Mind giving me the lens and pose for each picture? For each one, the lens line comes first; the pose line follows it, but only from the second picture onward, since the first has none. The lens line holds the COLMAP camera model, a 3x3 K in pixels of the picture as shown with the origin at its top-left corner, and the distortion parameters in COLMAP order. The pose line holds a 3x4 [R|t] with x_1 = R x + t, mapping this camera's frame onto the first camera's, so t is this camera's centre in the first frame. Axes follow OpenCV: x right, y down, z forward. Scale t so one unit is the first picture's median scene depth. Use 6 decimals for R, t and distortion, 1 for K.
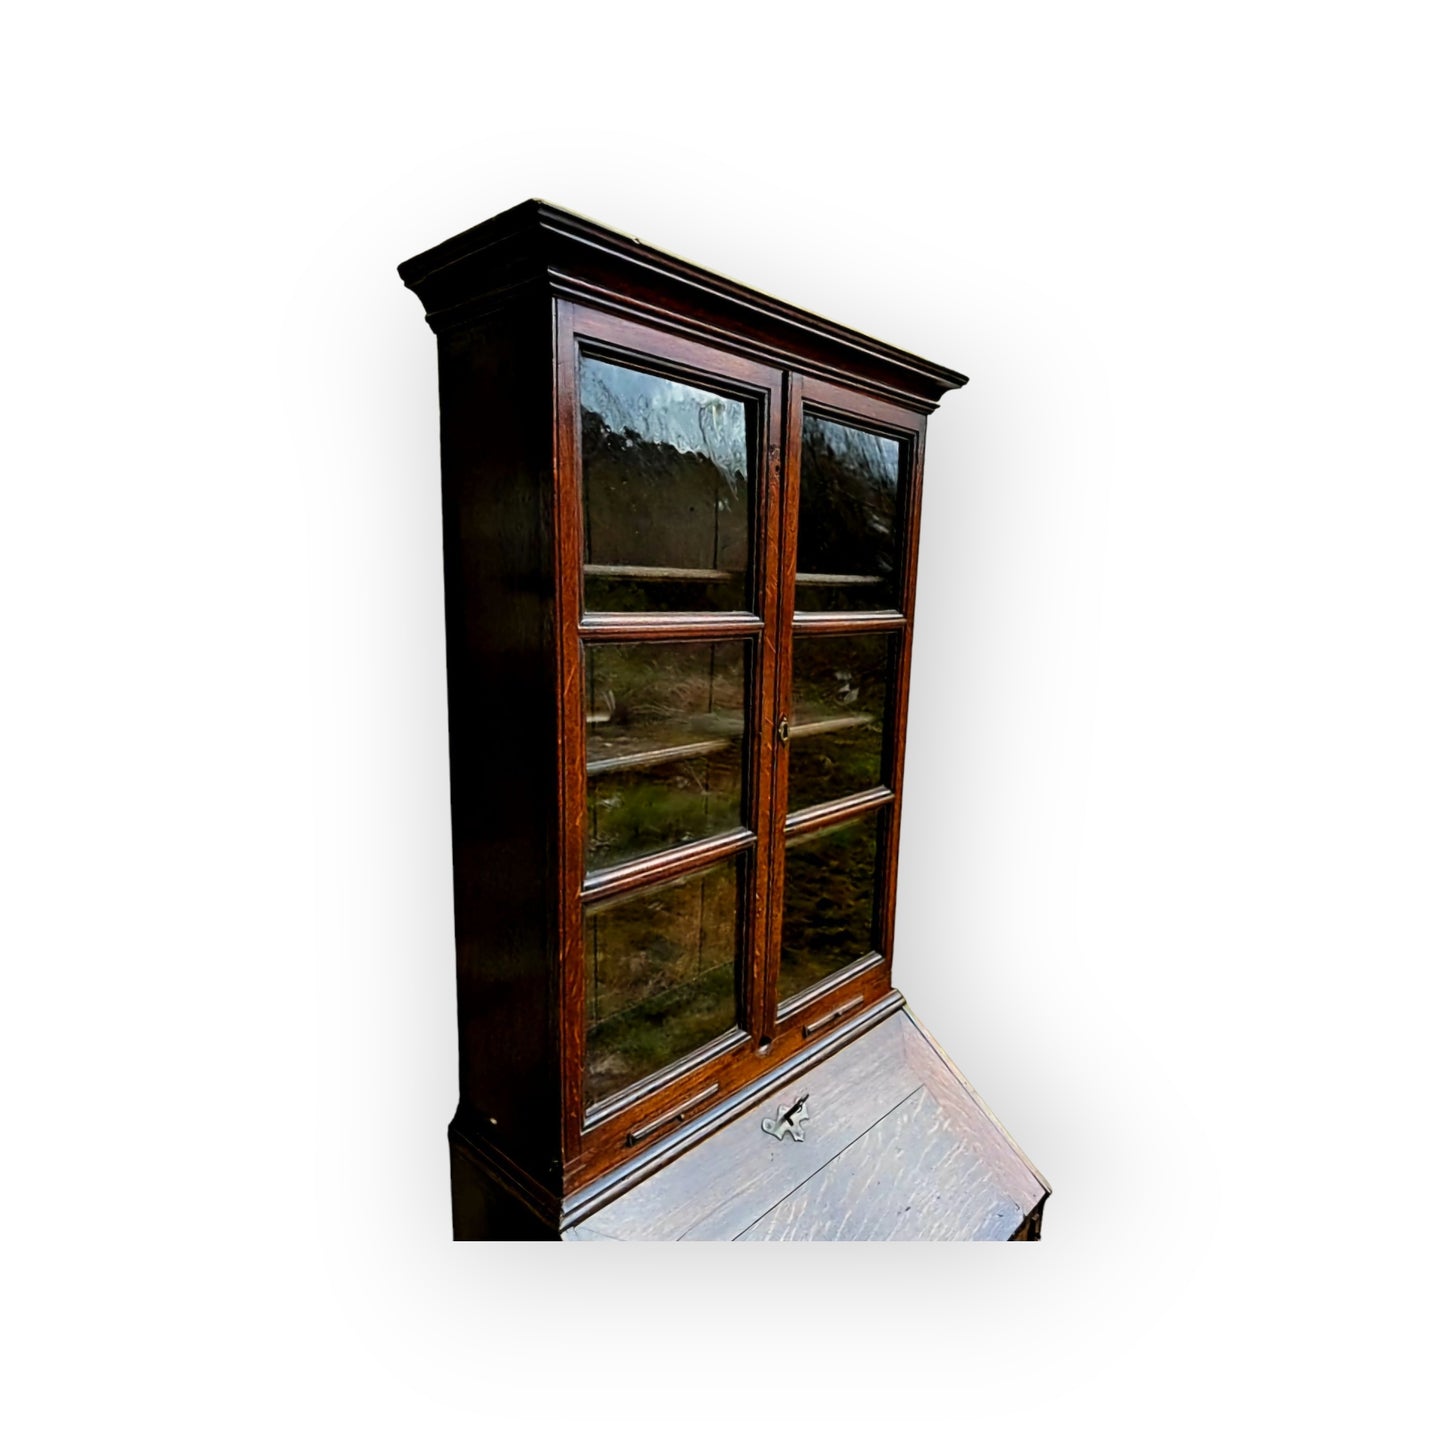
lens RADIAL K [[803.3, 0, 712.8], [0, 803.3, 735.1], [0, 0, 1]] dist [0.050854, -0.000527]
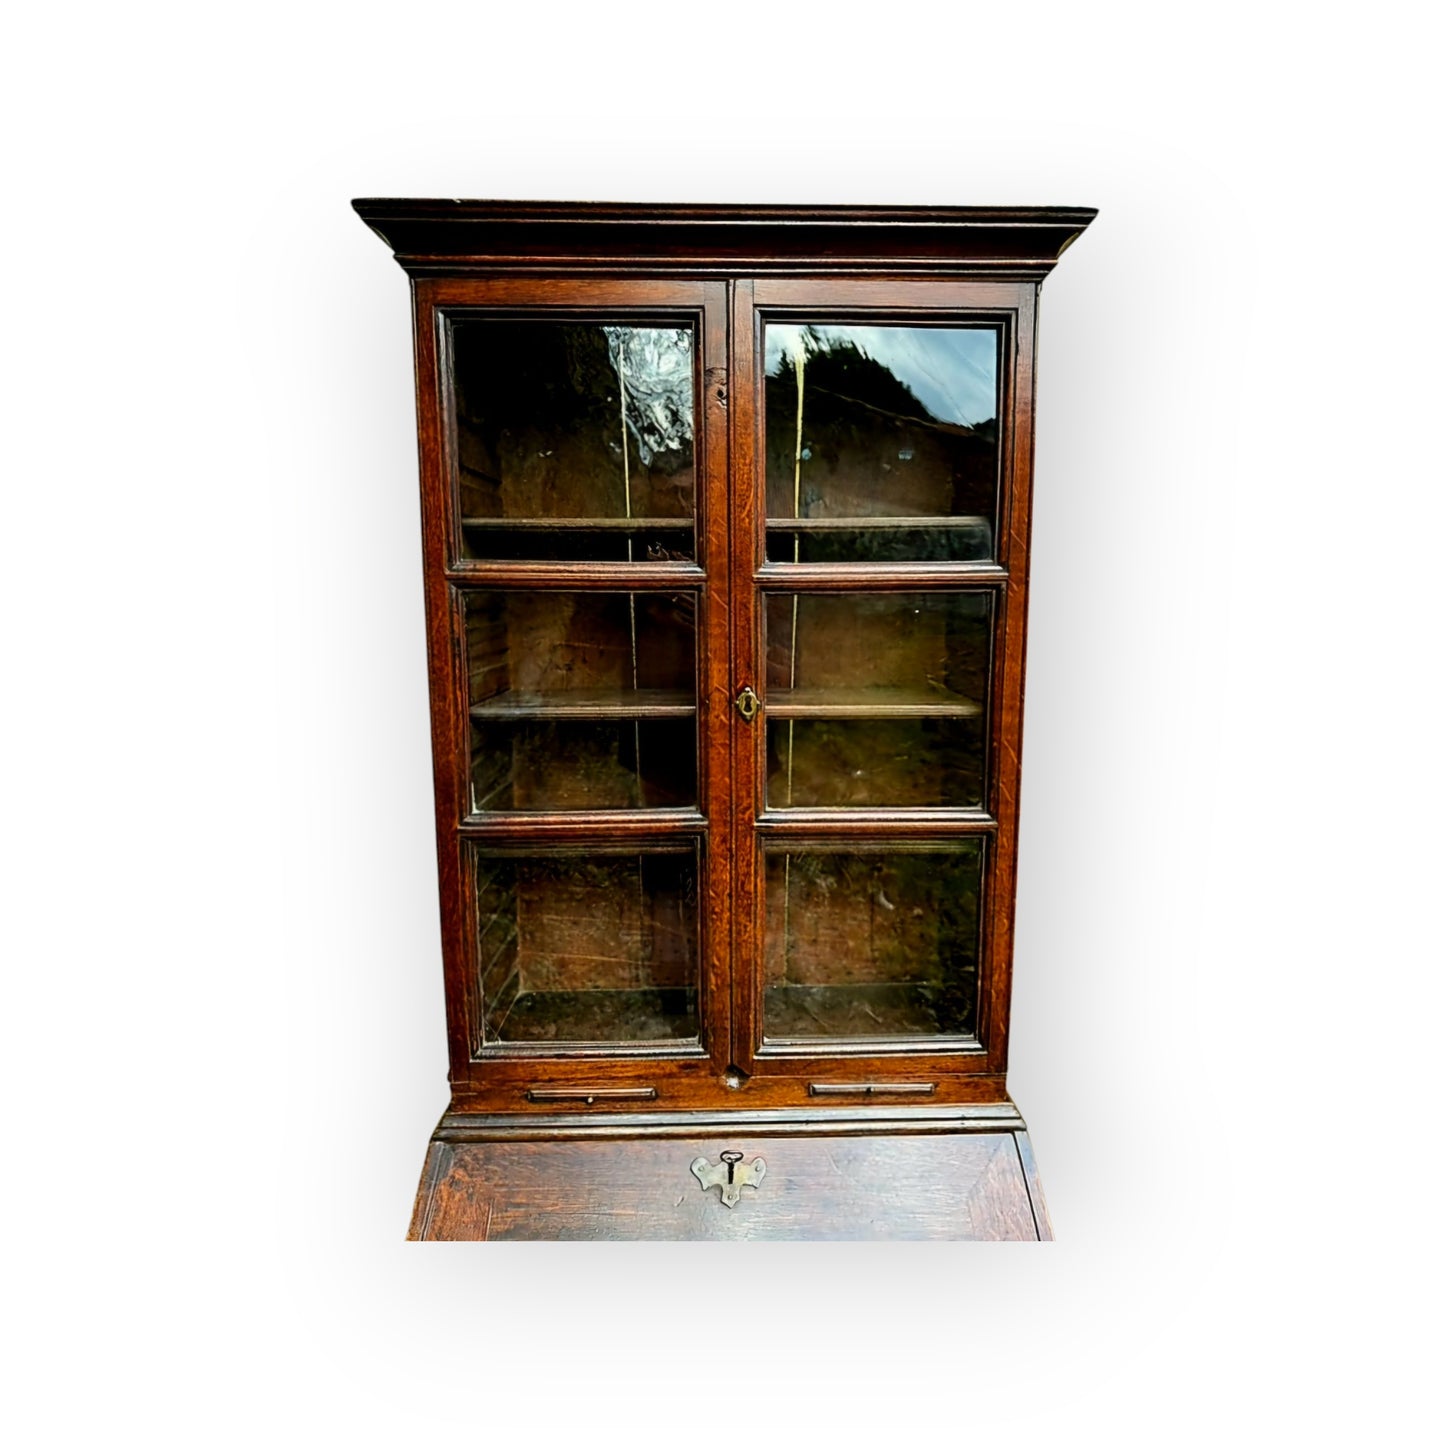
lens RADIAL K [[775.9, 0, 748.3], [0, 775.9, 691.0], [0, 0, 1]] dist [0.024950, 0.000246]
pose [[0.715593, 0.076743, -0.694289, 0.647530], [-0.113778, 0.993478, -0.007455, -0.012412], [0.689189, 0.084330, 0.719658, 0.415475]]
